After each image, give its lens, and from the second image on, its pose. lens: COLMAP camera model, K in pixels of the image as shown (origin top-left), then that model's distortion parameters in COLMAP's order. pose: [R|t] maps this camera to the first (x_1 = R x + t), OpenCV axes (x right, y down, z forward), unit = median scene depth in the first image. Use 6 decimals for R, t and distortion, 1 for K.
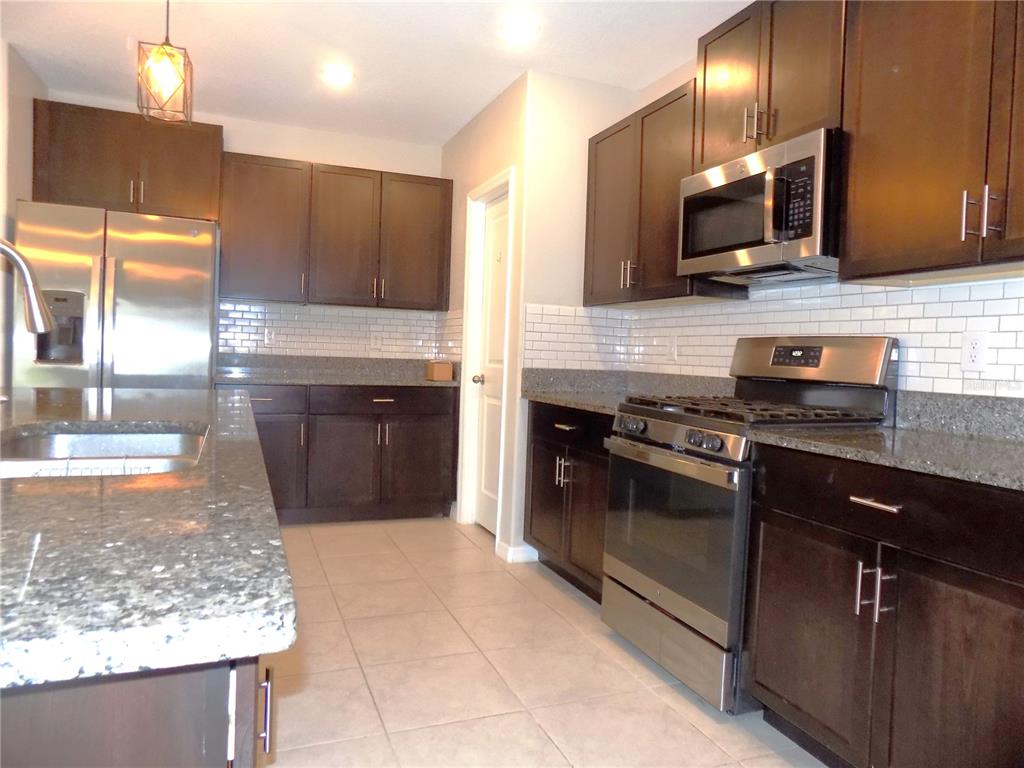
lens RADIAL K [[688.0, 0, 512.0], [0, 688.0, 384.0], [0, 0, 1]] dist [-0.056769, 0.067515]
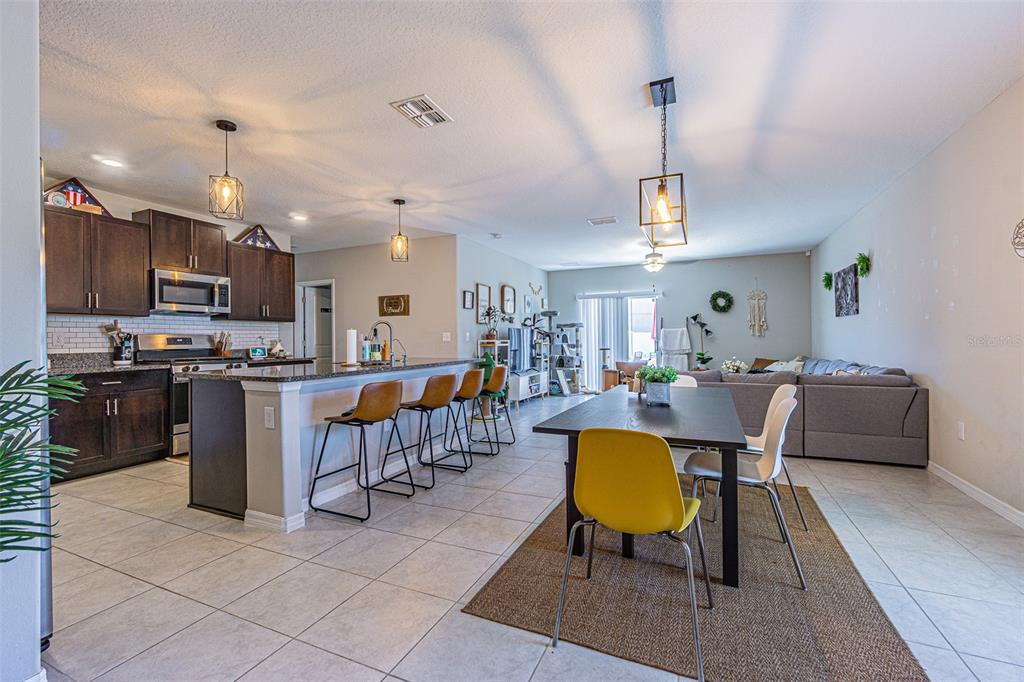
lens RADIAL K [[432.6, 0, 512.0], [0, 432.6, 341.0], [0, 0, 1]] dist [-0.000272, 0.000172]
pose [[-0.704161, -0.025451, 0.709585, -1.856542], [0.023751, 0.997954, 0.059363, -0.115445], [-0.709643, 0.058655, -0.702115, 1.293528]]
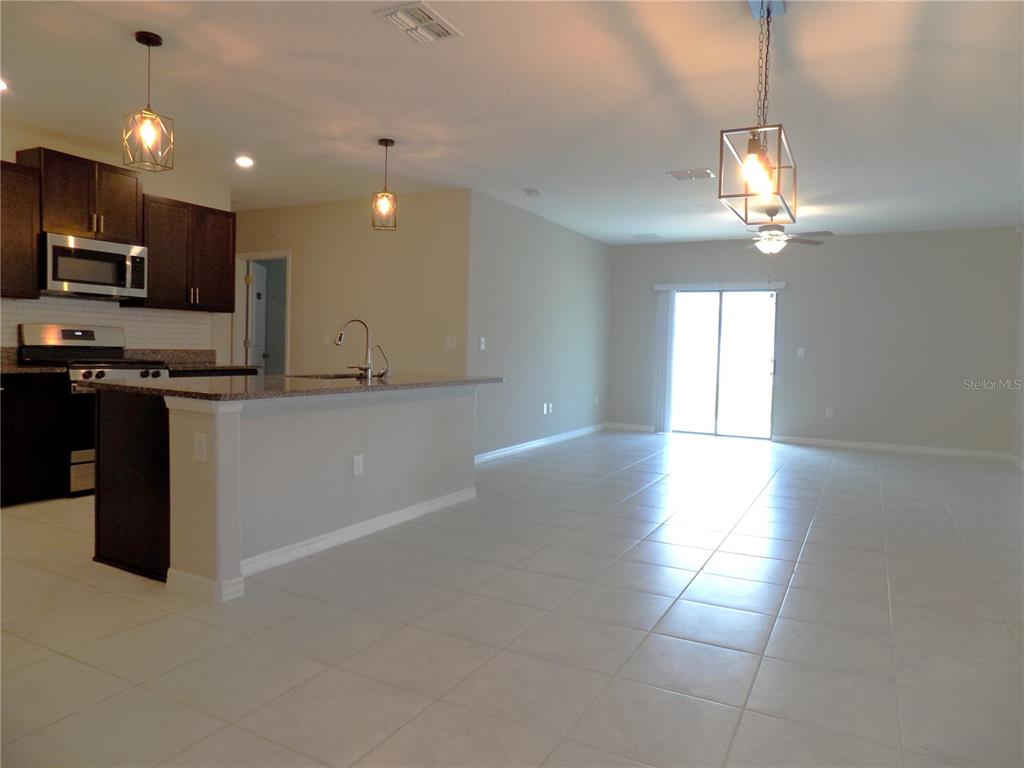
lens RADIAL K [[688.0, 0, 512.0], [0, 688.0, 384.0], [0, 0, 1]] dist [-0.056769, 0.067515]
pose [[-0.648053, -0.087003, 0.756609, -1.972340], [-0.009934, 0.994334, 0.105831, -0.123129], [-0.761530, 0.061068, -0.645246, 1.341167]]
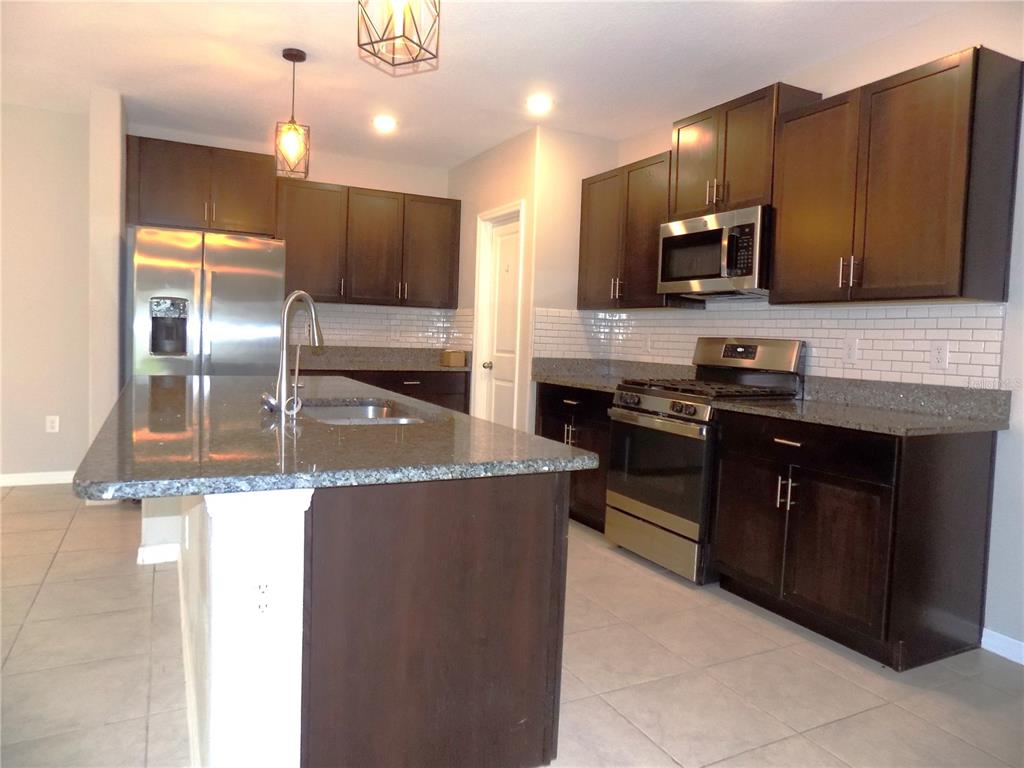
lens RADIAL K [[688.0, 0, 512.0], [0, 688.0, 384.0], [0, 0, 1]] dist [-0.056769, 0.067515]
pose [[0.995800, -0.003656, 0.091487, -0.198641], [0.001187, 0.999634, 0.027019, -0.011581], [-0.091552, -0.026797, 0.995440, -0.404418]]
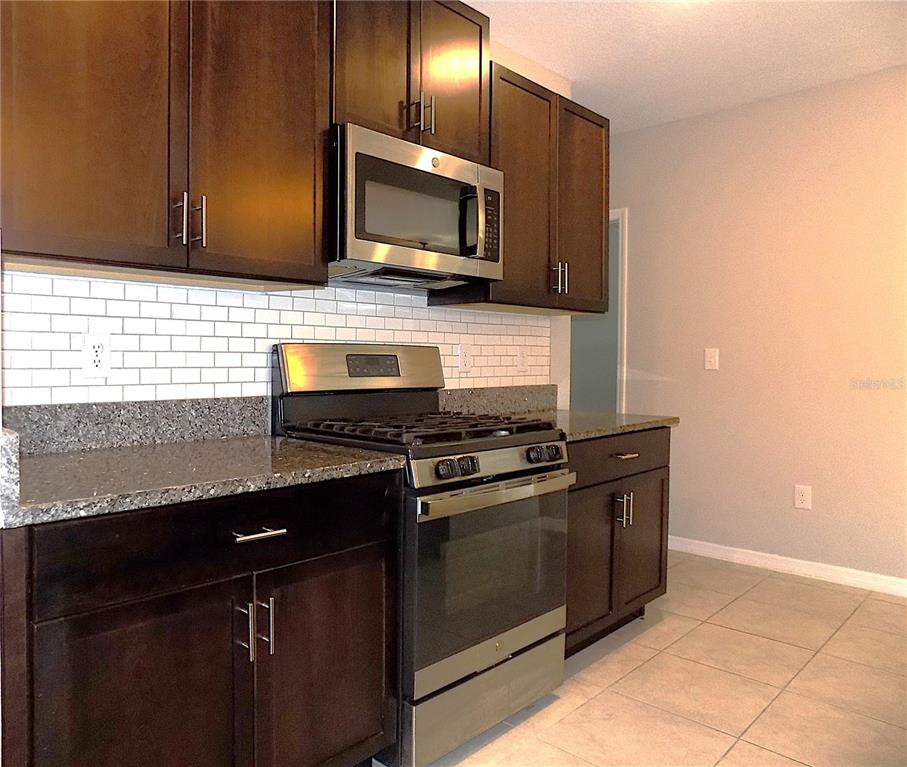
lens RADIAL K [[684.6, 0, 409.9], [0, 684.6, 385.0], [0, 0, 1]] dist [-0.005529, -0.000934]
pose [[-0.401157, -0.069933, 0.913336, -0.474240], [0.024624, 0.995898, 0.087070, -0.095476], [-0.915678, 0.057419, -0.397789, 1.343362]]
